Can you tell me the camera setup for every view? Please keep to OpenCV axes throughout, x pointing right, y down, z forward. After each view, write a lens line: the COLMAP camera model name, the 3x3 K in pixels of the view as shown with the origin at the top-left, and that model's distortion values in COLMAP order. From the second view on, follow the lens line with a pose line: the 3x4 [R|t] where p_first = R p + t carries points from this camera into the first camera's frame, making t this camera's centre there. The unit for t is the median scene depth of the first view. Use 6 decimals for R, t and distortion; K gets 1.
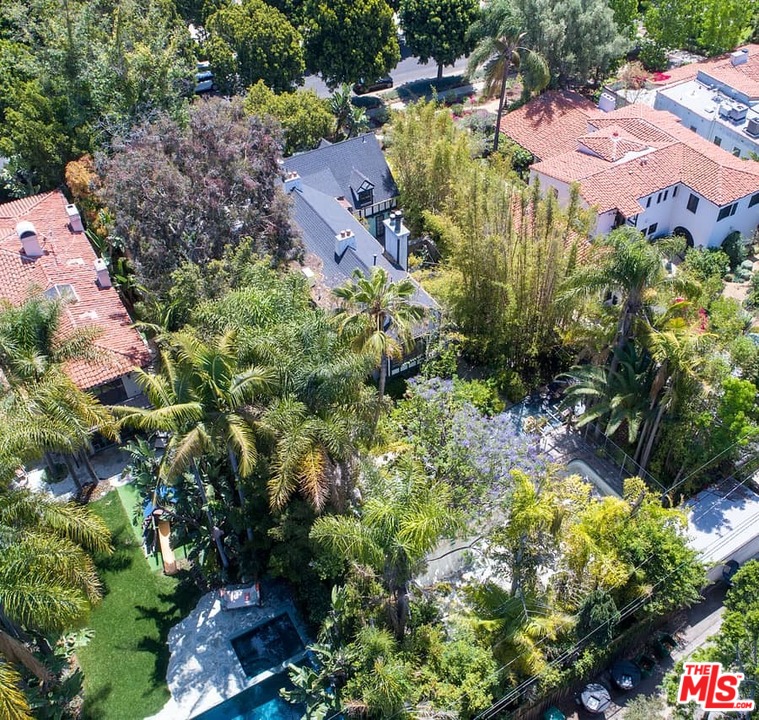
lens RADIAL K [[789.4, 0, 379.5], [0, 789.4, 360.0], [0, 0, 1]] dist [0.028706, 0.003903]
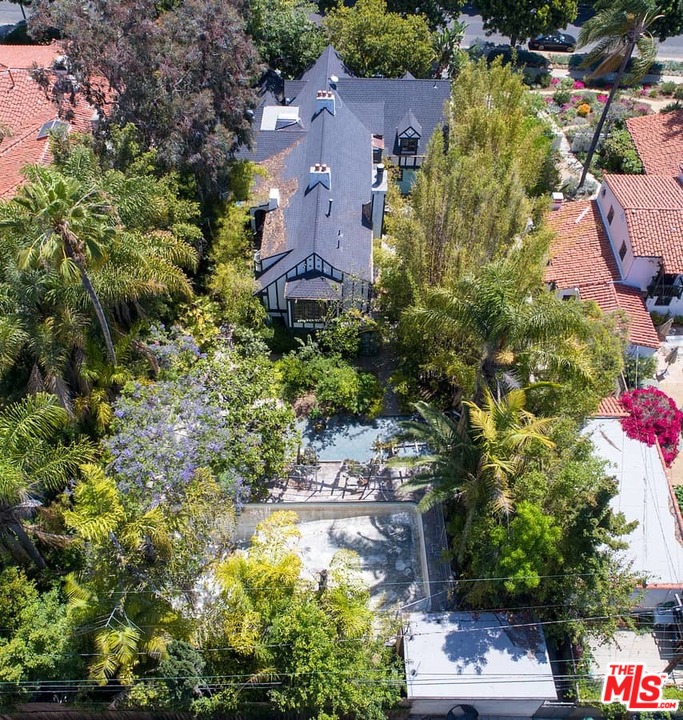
lens RADIAL K [[748.8, 0, 340.4], [0, 748.8, 321.2], [0, 0, 1]] dist [0.028706, 0.003903]
pose [[0.858449, 0.399250, -0.321971, 0.282965], [-0.383680, 0.916470, 0.113459, -0.089725], [0.340375, 0.026135, 0.939926, 0.165879]]
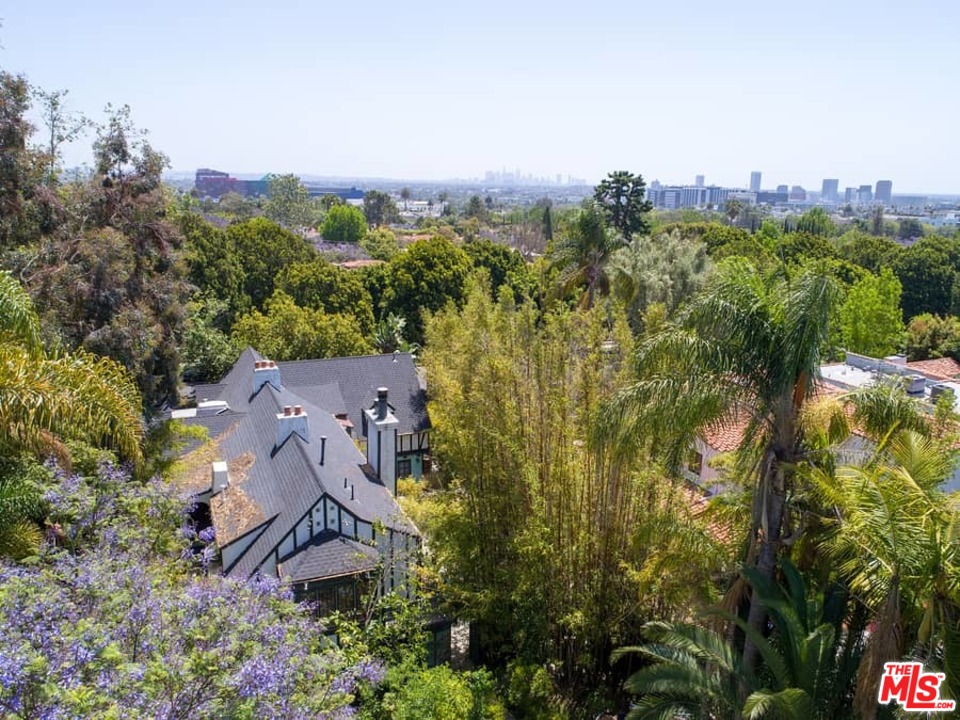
lens RADIAL K [[729.8, 0, 480.0], [0, 729.8, 360.0], [0, 0, 1]] dist [-0.030128, 0.001046]
pose [[0.993134, 0.061480, -0.099520, 0.133447], [-0.104313, 0.850468, -0.515580, 0.071145], [0.052941, 0.522421, 0.851043, 0.436384]]
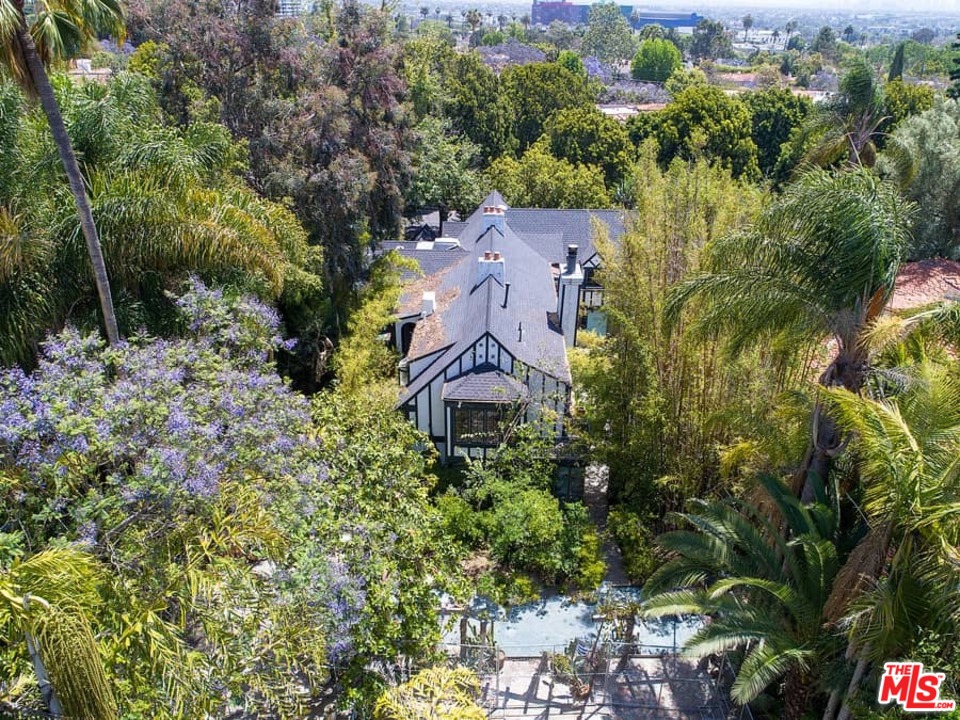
lens RADIAL K [[722.1, 0, 480.0], [0, 722.1, 360.0], [0, 0, 1]] dist [-0.009871, 0.004888]
pose [[0.857108, 0.254620, -0.447810, 0.218560], [-0.383802, 0.895474, -0.225440, 0.058592], [0.343600, 0.365097, 0.865242, 0.415992]]
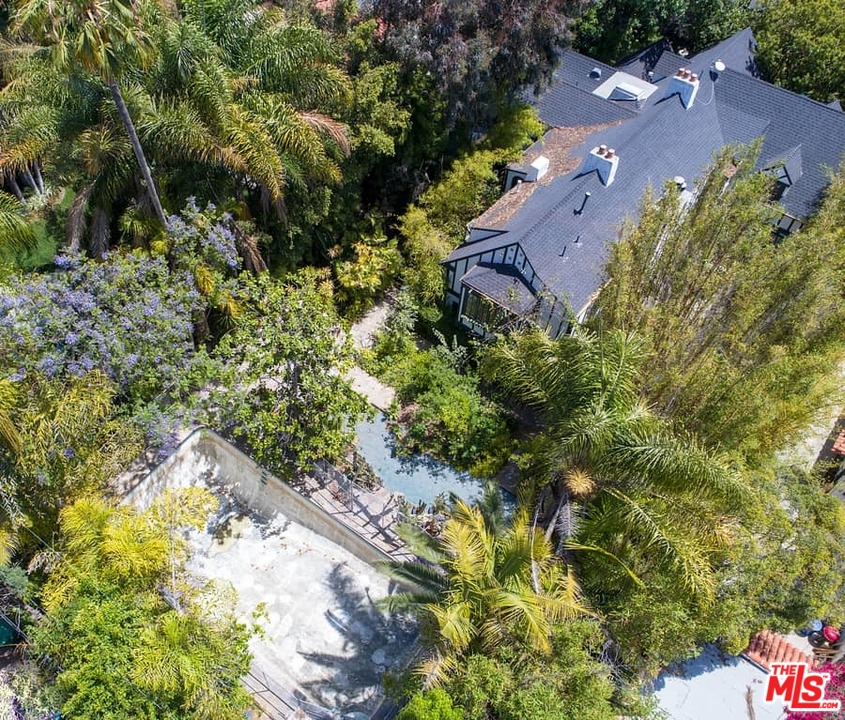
lens RADIAL K [[776.4, 0, 372.1], [0, 776.4, 358.2], [0, 0, 1]] dist [0.002507, -0.003259]
pose [[0.354924, 0.746960, -0.562209, 0.335414], [-0.684437, 0.617251, 0.388003, -0.148032], [0.636847, 0.247086, 0.730325, 0.372553]]
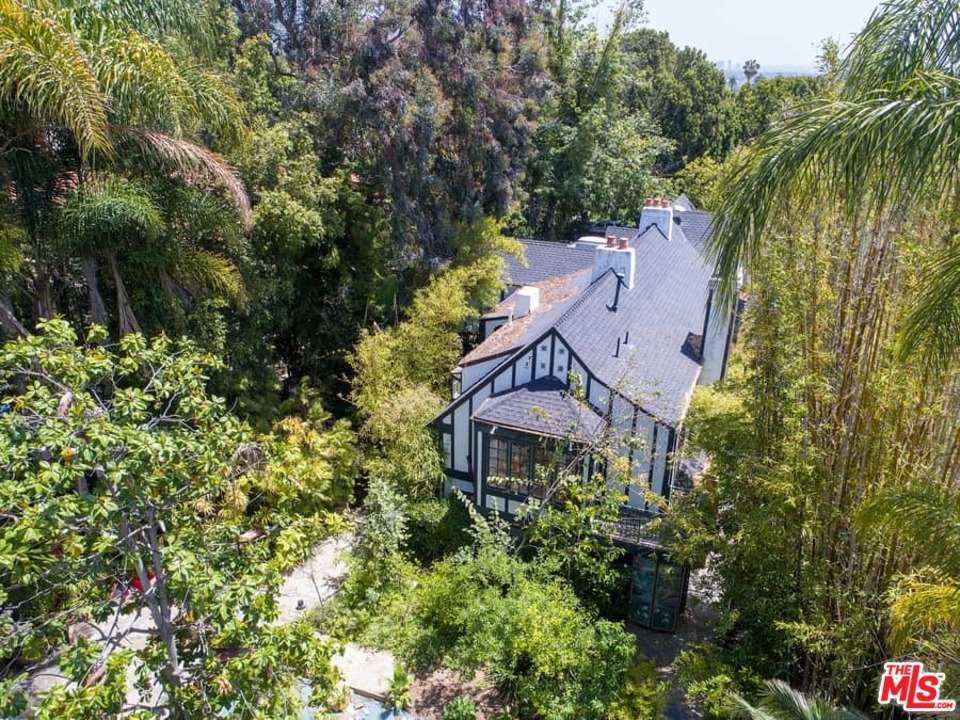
lens RADIAL K [[722.1, 0, 480.0], [0, 722.1, 360.0], [0, 0, 1]] dist [-0.009871, 0.004888]
pose [[0.621984, 0.322079, -0.713723, 0.213963], [-0.572675, 0.808739, -0.134108, 0.007348], [0.534022, 0.492145, 0.687469, 0.586080]]
